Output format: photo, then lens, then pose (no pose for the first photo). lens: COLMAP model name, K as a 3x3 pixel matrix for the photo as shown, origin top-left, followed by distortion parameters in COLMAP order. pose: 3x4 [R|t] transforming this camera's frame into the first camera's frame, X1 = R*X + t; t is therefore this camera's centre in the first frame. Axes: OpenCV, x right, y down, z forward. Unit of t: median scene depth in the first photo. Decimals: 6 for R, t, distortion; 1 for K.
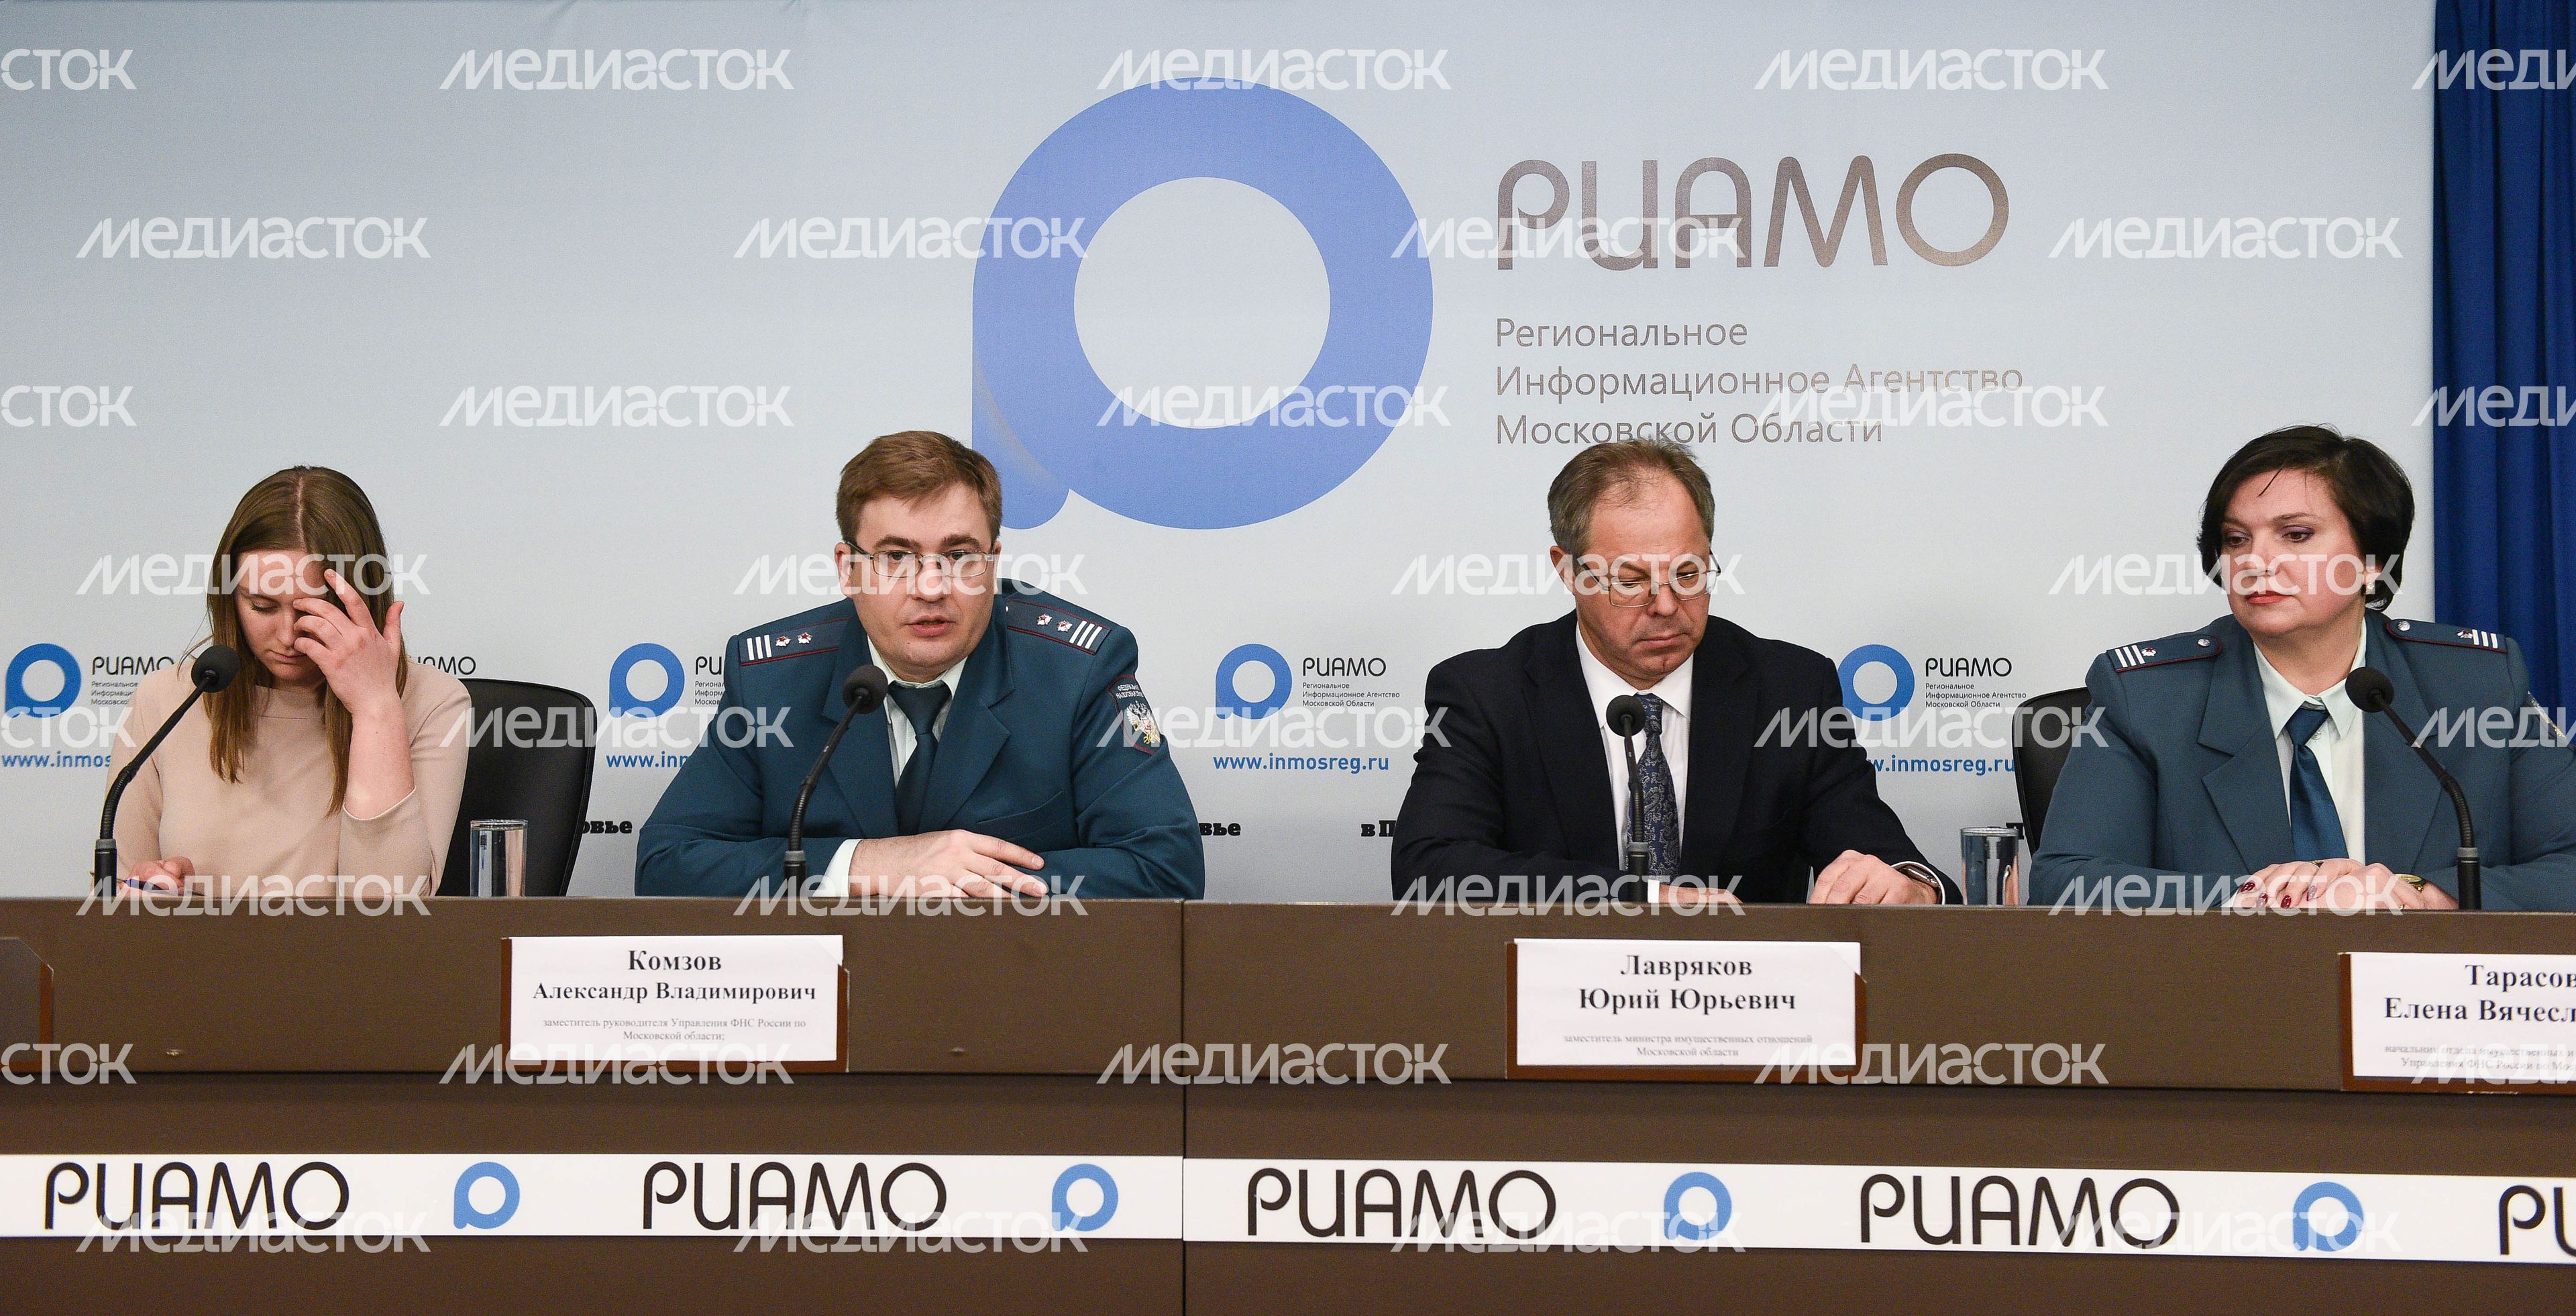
lens RADIAL K [[2832.9, 0, 1291.8], [0, 2832.9, 514.6], [0, 0, 1]] dist [0.066078, -0.001746]
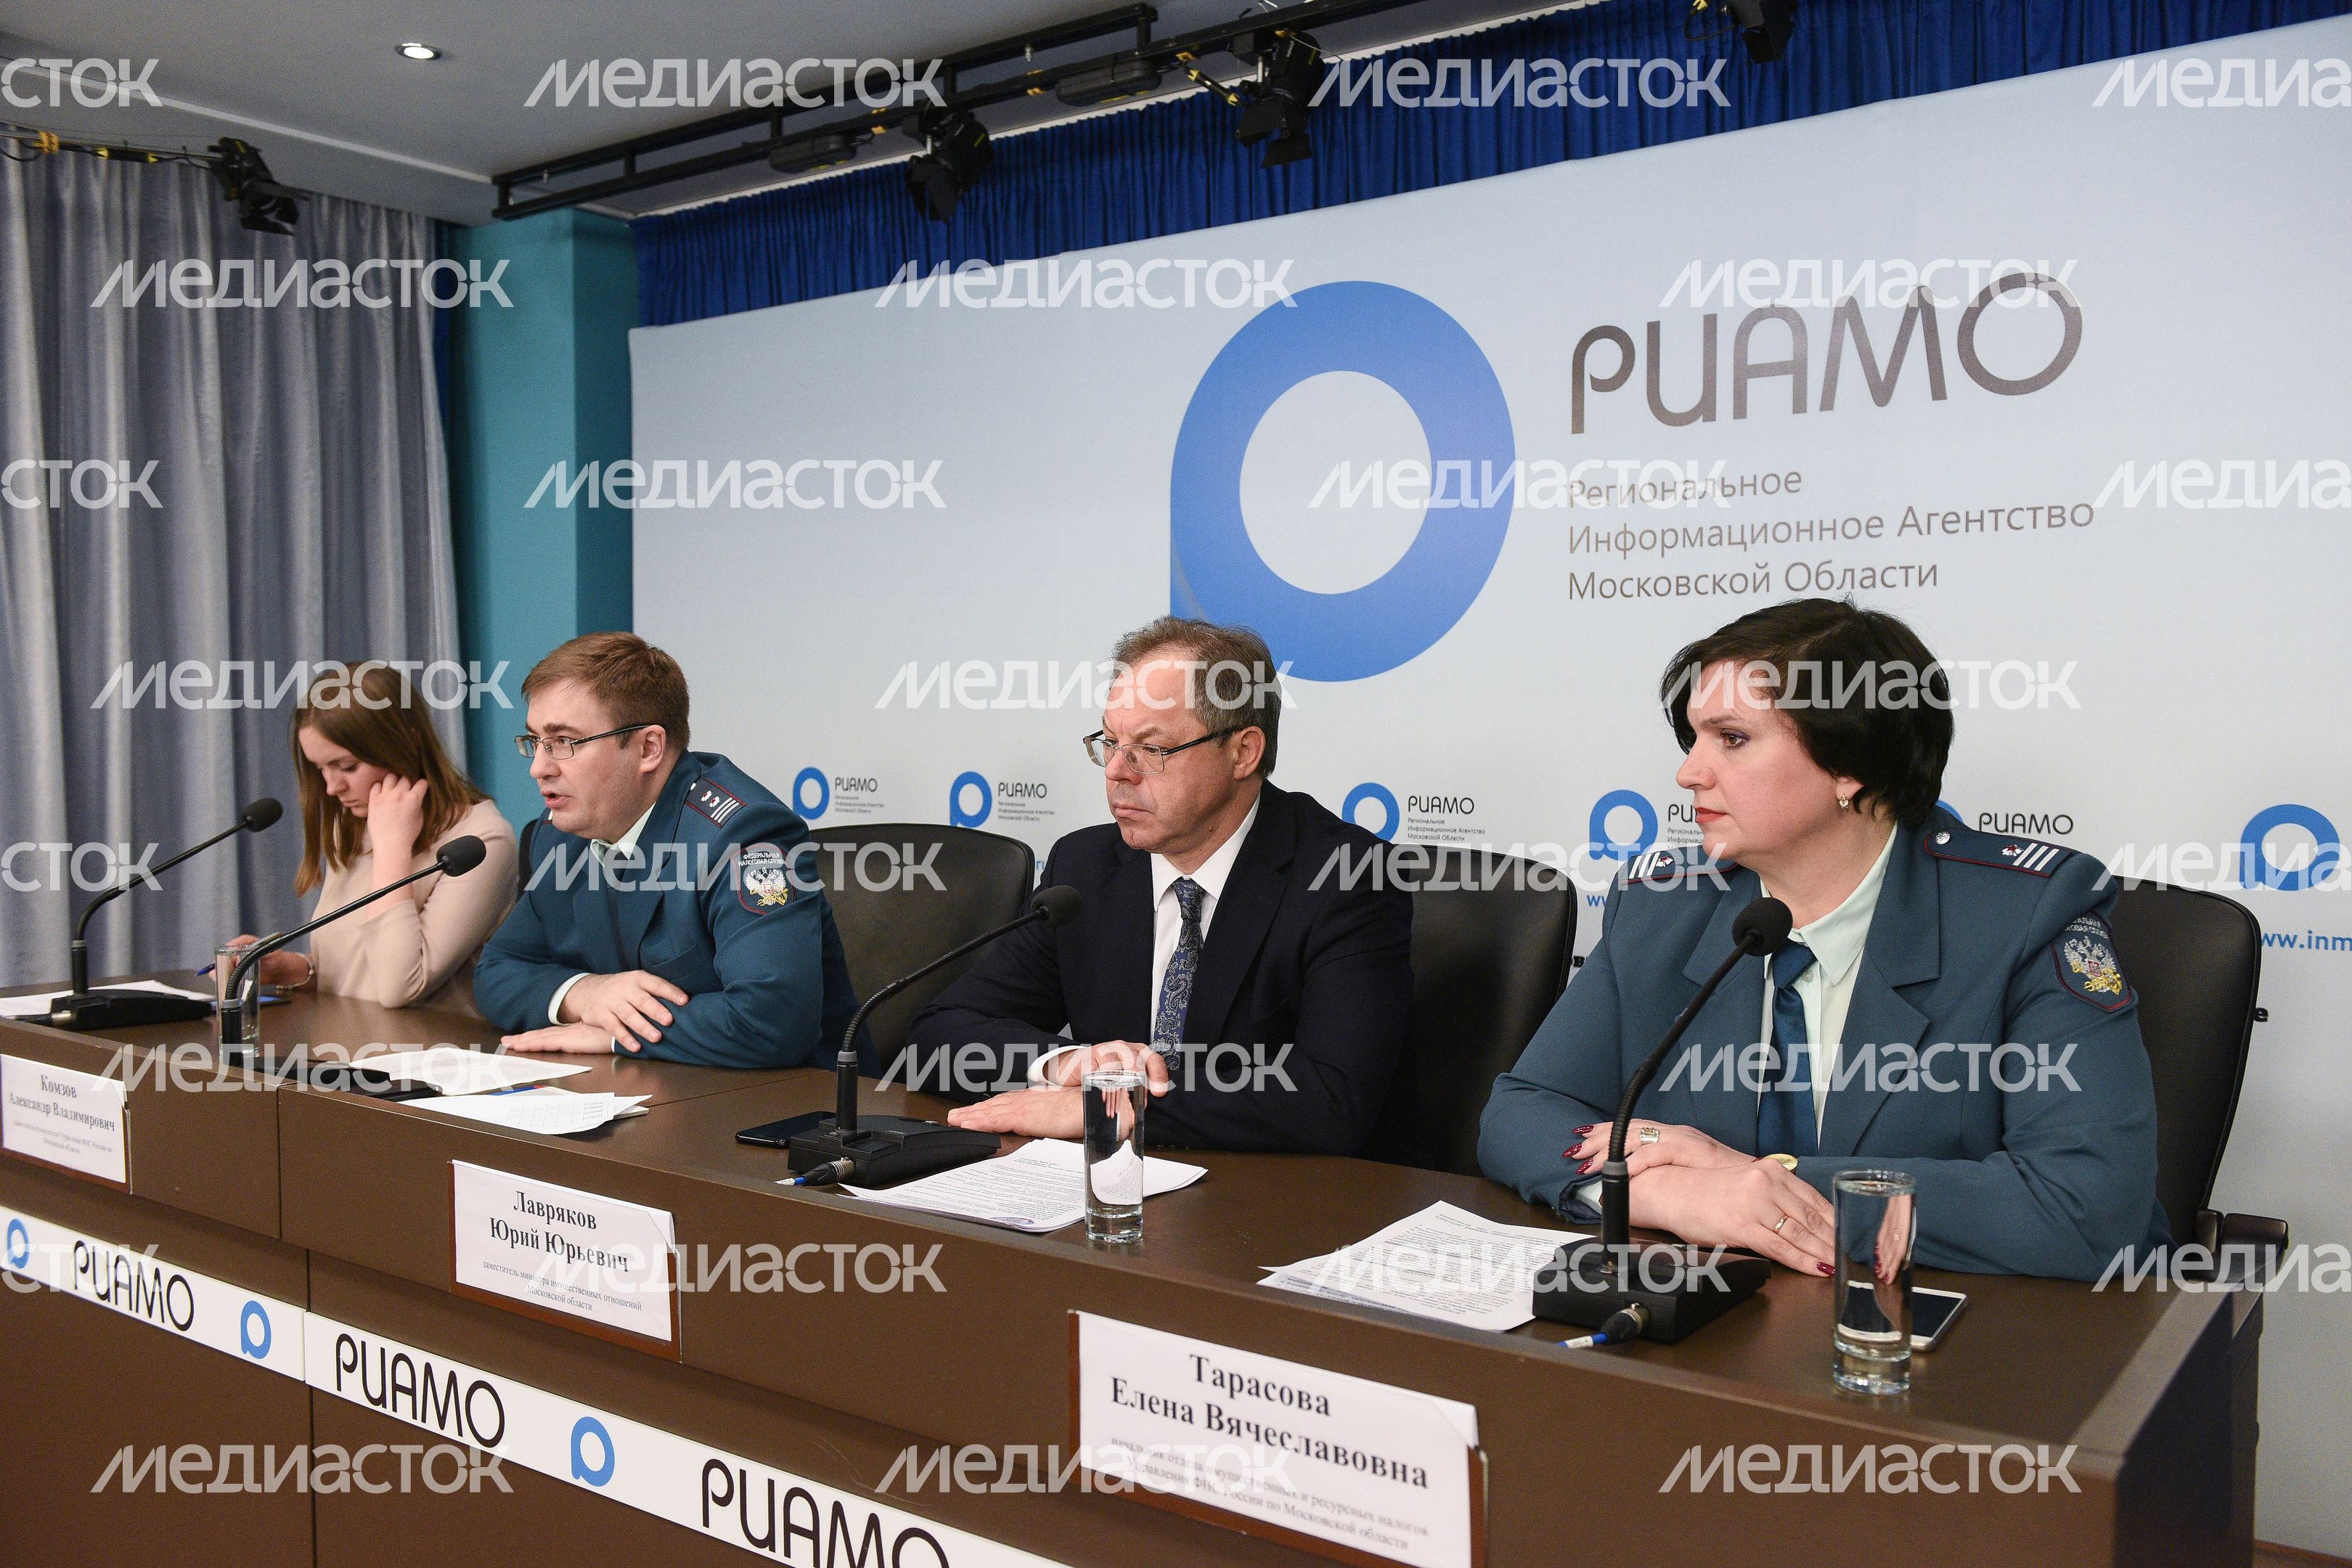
lens RADIAL K [[1958.8, 0, 1173.1], [0, 1958.8, 787.2], [0, 0, 1]] dist [-0.009439, -0.004130]
pose [[0.836395, 0.021966, -0.547687, 0.516743], [0.024651, 0.996678, 0.077619, -0.022796], [0.547573, -0.078422, 0.833075, 0.442443]]
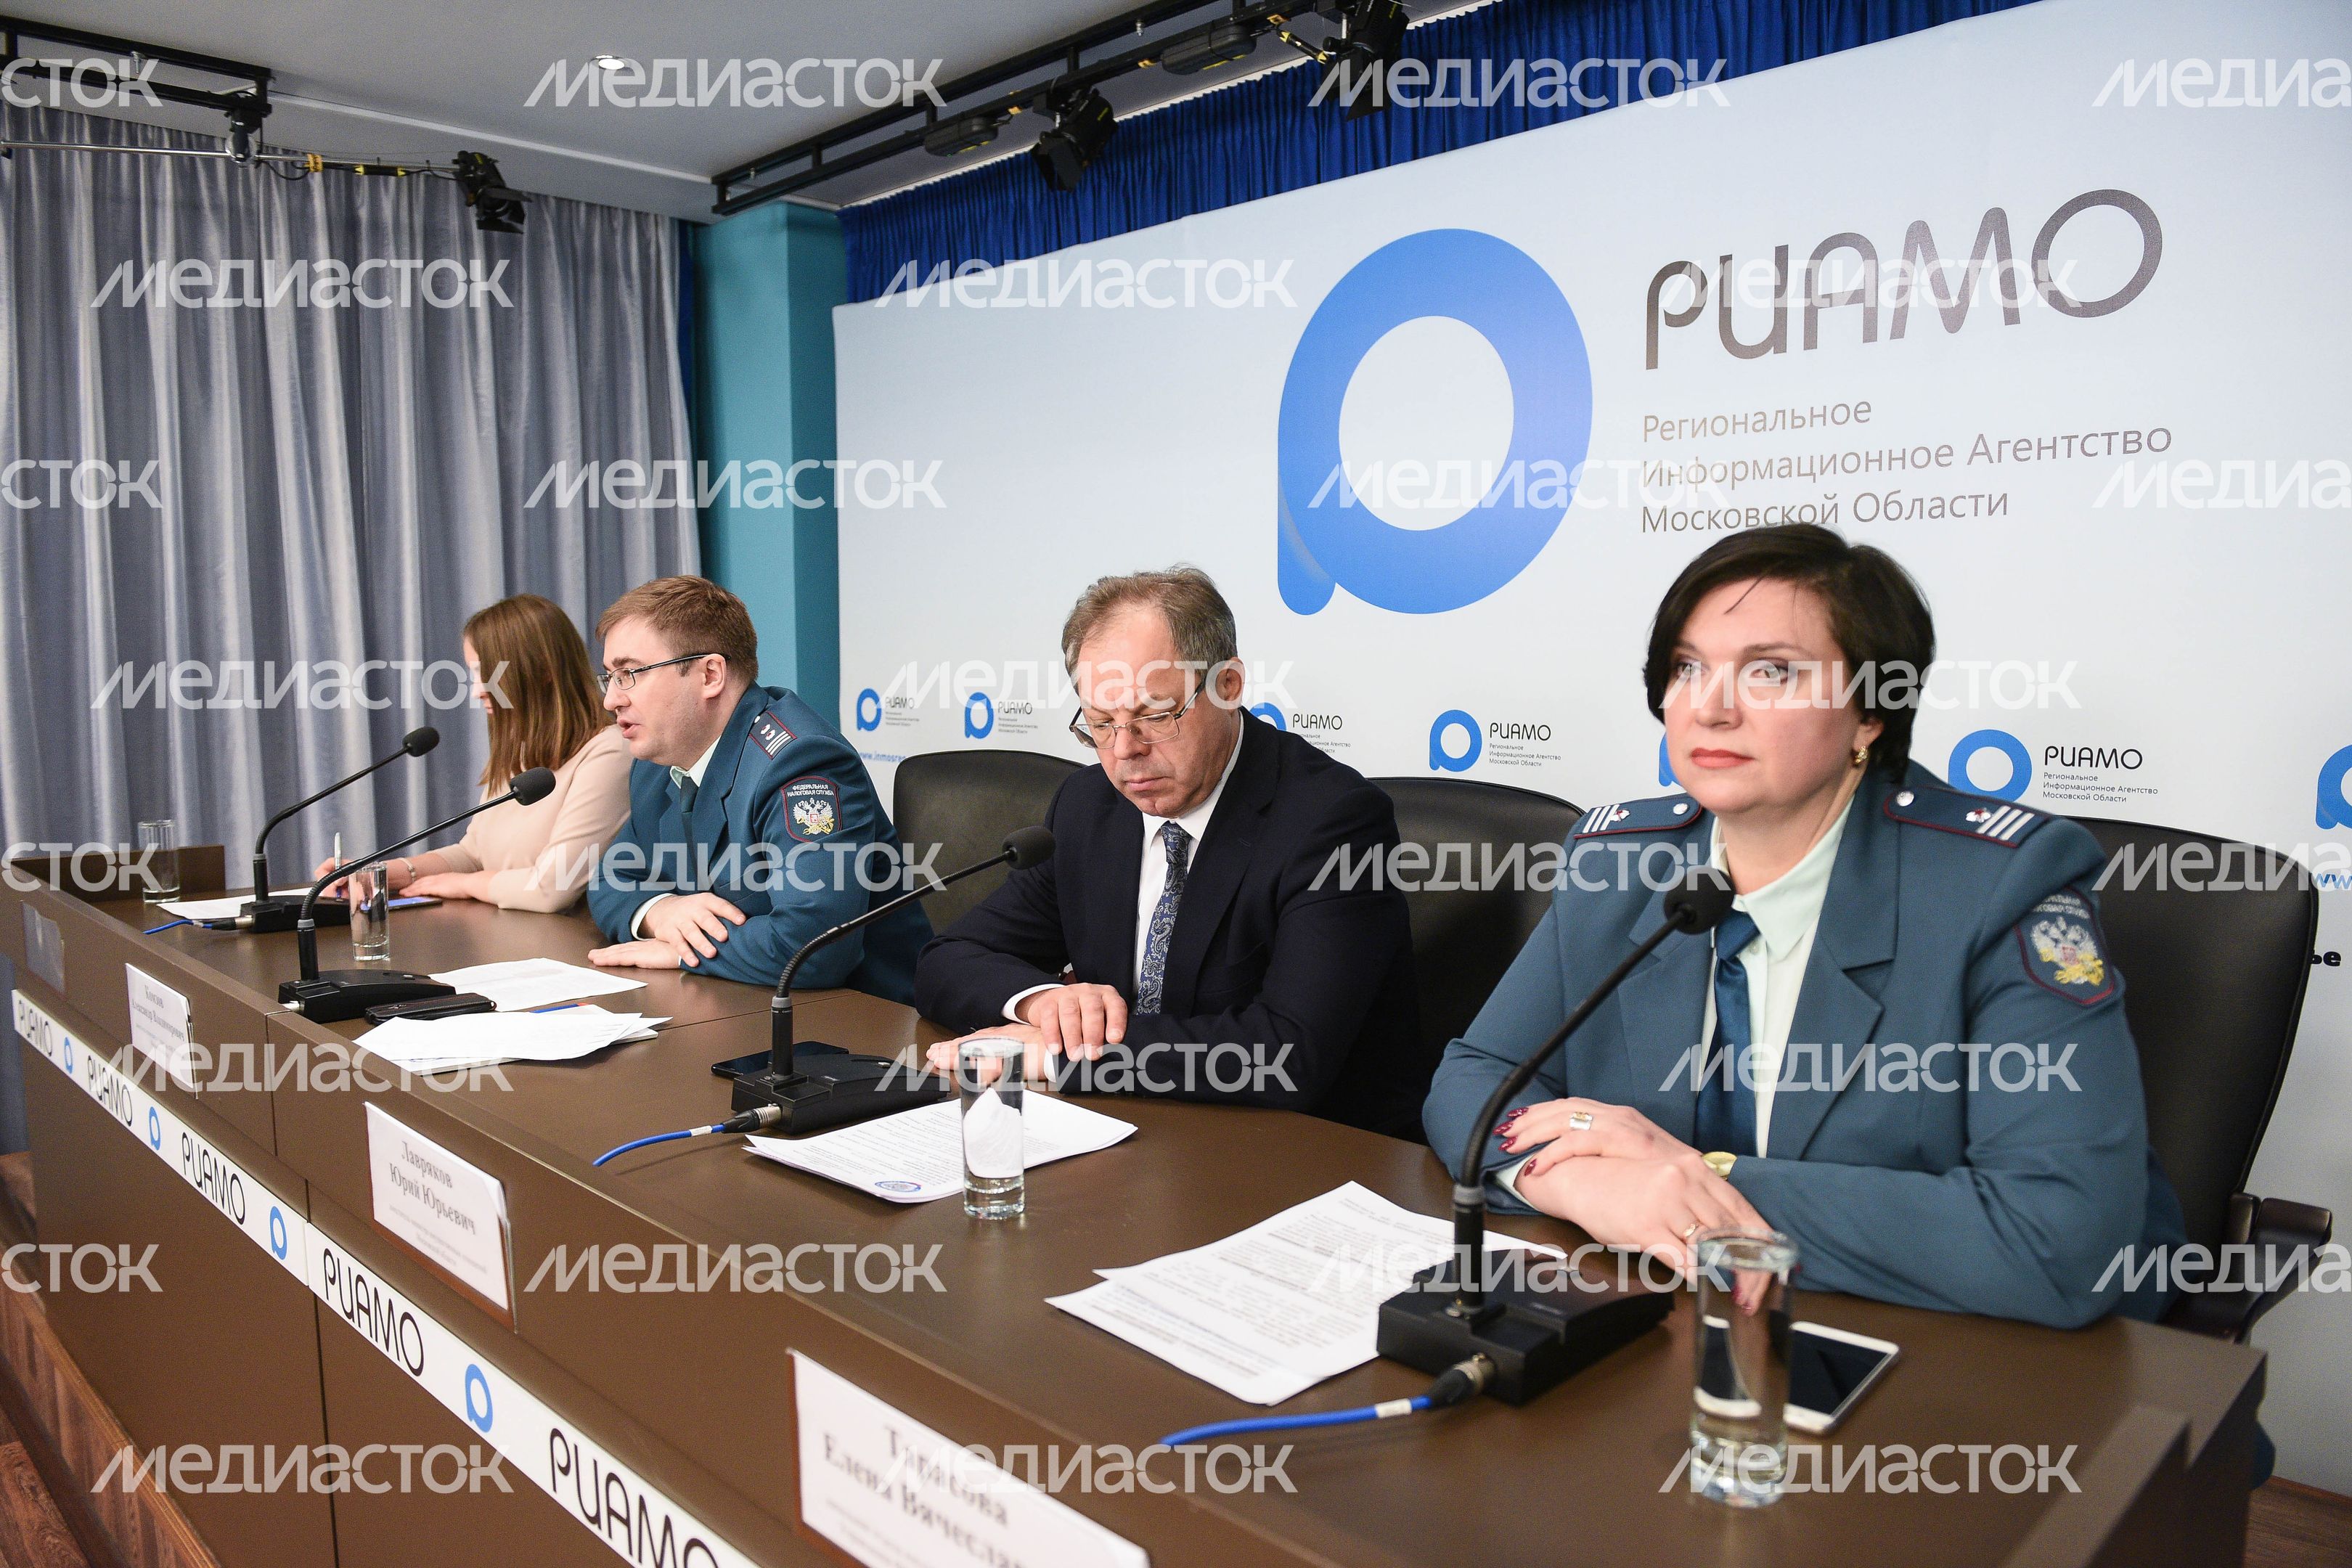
lens RADIAL K [[1624.7, 0, 1178.3], [0, 1624.7, 788.9], [0, 0, 1]] dist [-0.050162, 0.000134]
pose [[0.749342, 0.058832, -0.659564, 0.520171], [0.035867, 0.990977, 0.129143, -0.020620], [0.661211, -0.120429, 0.740471, 0.602283]]
